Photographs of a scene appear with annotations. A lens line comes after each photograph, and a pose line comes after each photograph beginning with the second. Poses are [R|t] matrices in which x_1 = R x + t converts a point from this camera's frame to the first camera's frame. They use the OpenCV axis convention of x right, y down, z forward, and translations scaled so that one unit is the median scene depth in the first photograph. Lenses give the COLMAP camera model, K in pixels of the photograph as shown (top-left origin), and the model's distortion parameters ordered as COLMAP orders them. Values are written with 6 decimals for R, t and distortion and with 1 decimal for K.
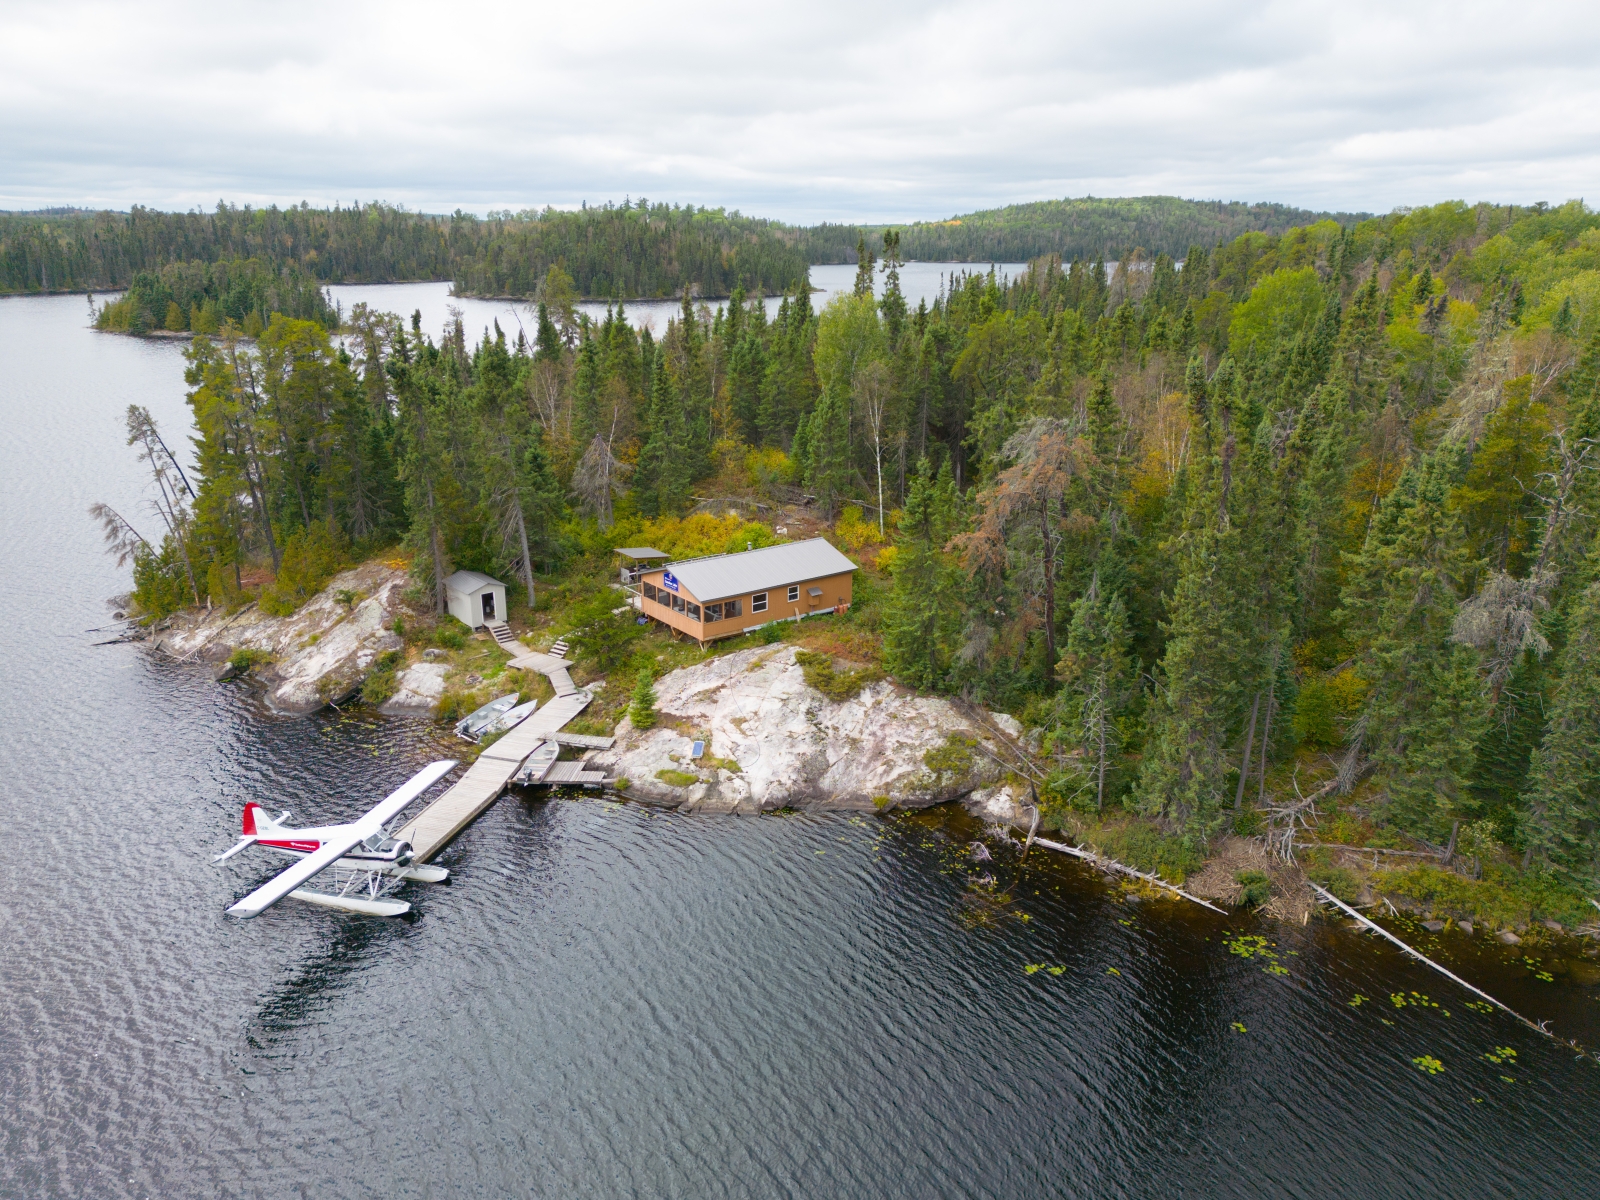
lens RADIAL K [[1143.3, 0, 803.0], [0, 1143.3, 558.9], [0, 0, 1]] dist [0.088139, -0.095890]
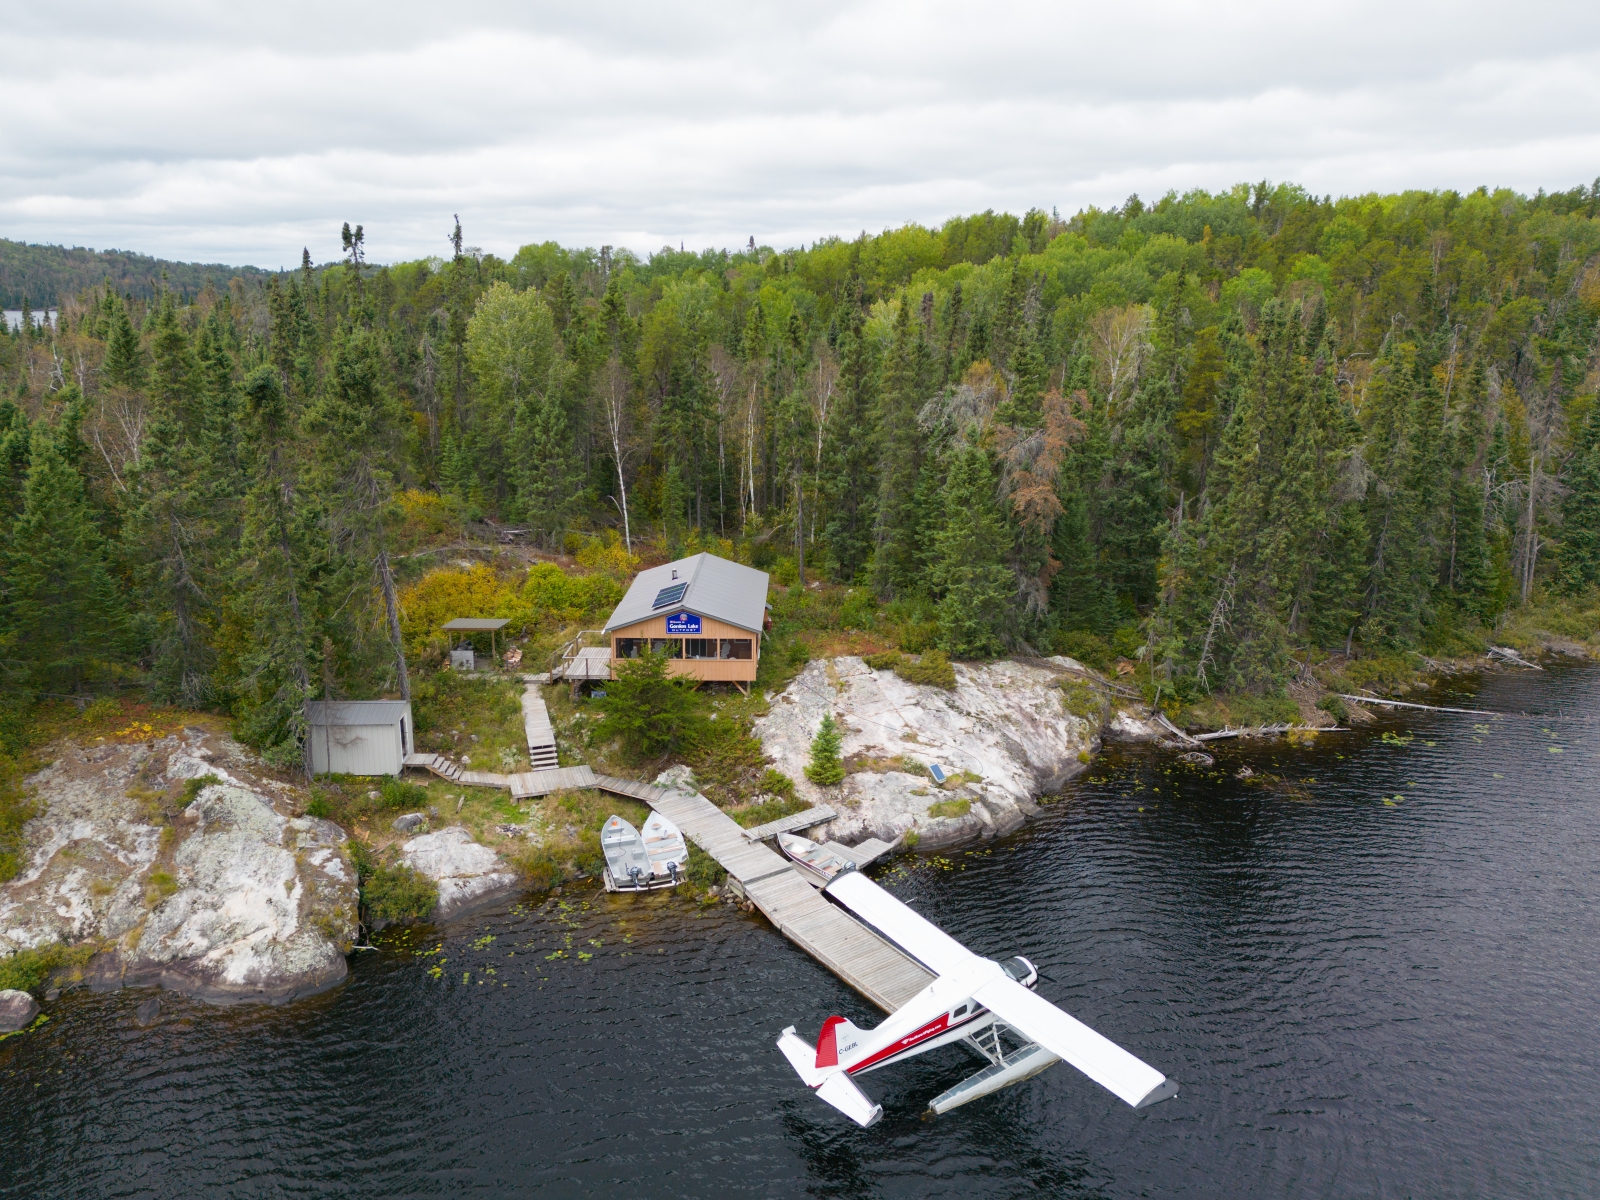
lens RADIAL K [[1133.0, 0, 800.0], [0, 1133.0, 600.0], [0, 0, 1]] dist [0.090630, -0.101002]
pose [[0.625448, -0.201555, 0.753784, -0.707286], [0.206817, 0.974330, 0.088922, -0.053735], [-0.752358, 0.100279, 0.651078, 0.461262]]
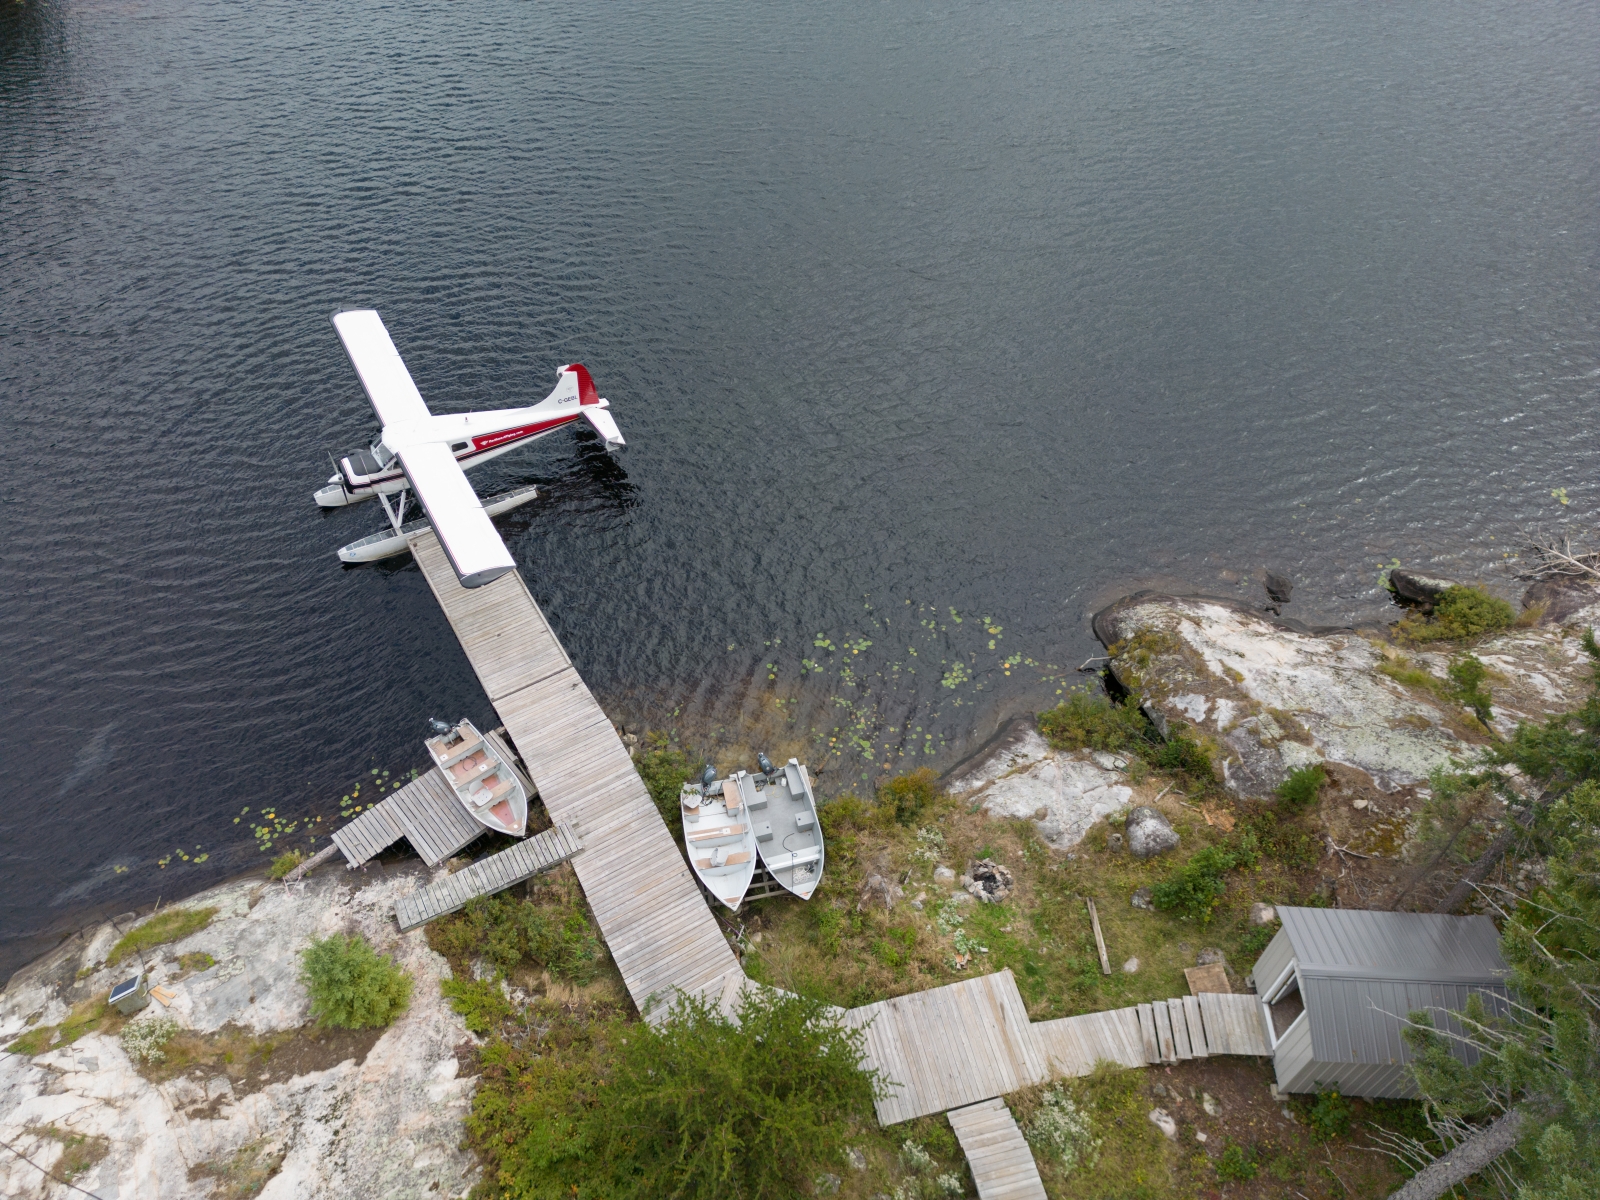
lens RADIAL K [[1121.2, 0, 808.3], [0, 1121.2, 602.8], [0, 0, 1]] dist [0.093541, -0.094753]
pose [[-0.691458, 0.546825, -0.472090, -0.128917], [-0.197639, 0.485367, 0.851679, -0.264389], [0.694856, 0.682204, -0.227536, 1.061562]]
